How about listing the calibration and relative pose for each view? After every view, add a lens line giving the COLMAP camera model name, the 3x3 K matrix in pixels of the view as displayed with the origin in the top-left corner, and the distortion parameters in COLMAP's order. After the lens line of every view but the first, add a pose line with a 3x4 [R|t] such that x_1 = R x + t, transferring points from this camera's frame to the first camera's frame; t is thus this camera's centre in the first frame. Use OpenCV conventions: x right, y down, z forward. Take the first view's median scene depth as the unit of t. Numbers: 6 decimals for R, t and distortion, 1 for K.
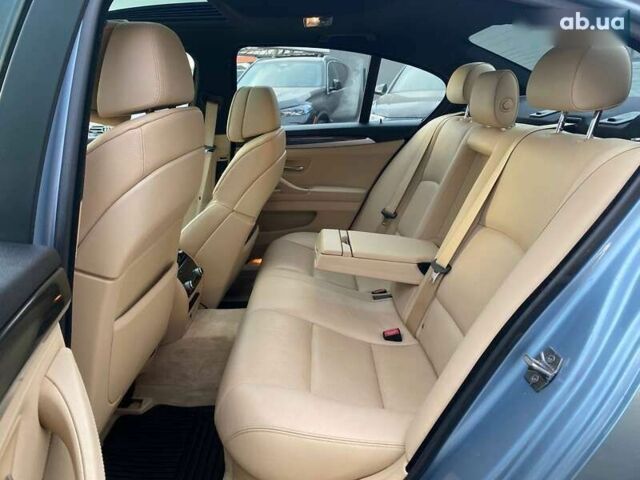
lens RADIAL K [[489.8, 0, 312.6], [0, 489.8, 235.0], [0, 0, 1]] dist [0.008069, 0.000910]
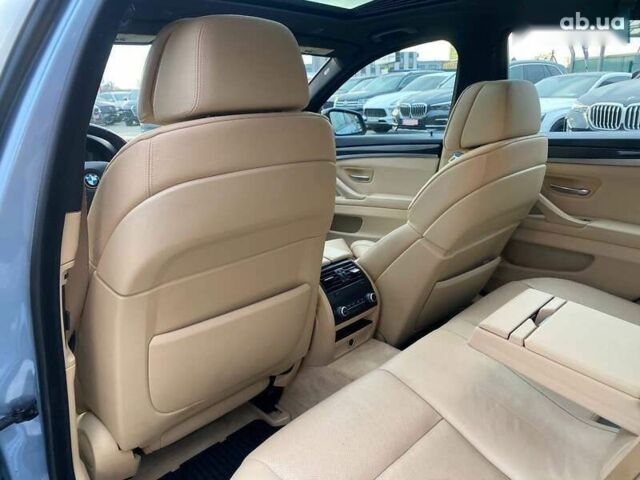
lens RADIAL K [[489.8, 0, 312.6], [0, 489.8, 235.0], [0, 0, 1]] dist [0.008069, 0.000910]
pose [[0.715607, 0.193932, -0.671041, 0.238427], [-0.178667, 0.979546, 0.092559, -0.090025], [0.675266, 0.053657, 0.735620, 0.276326]]
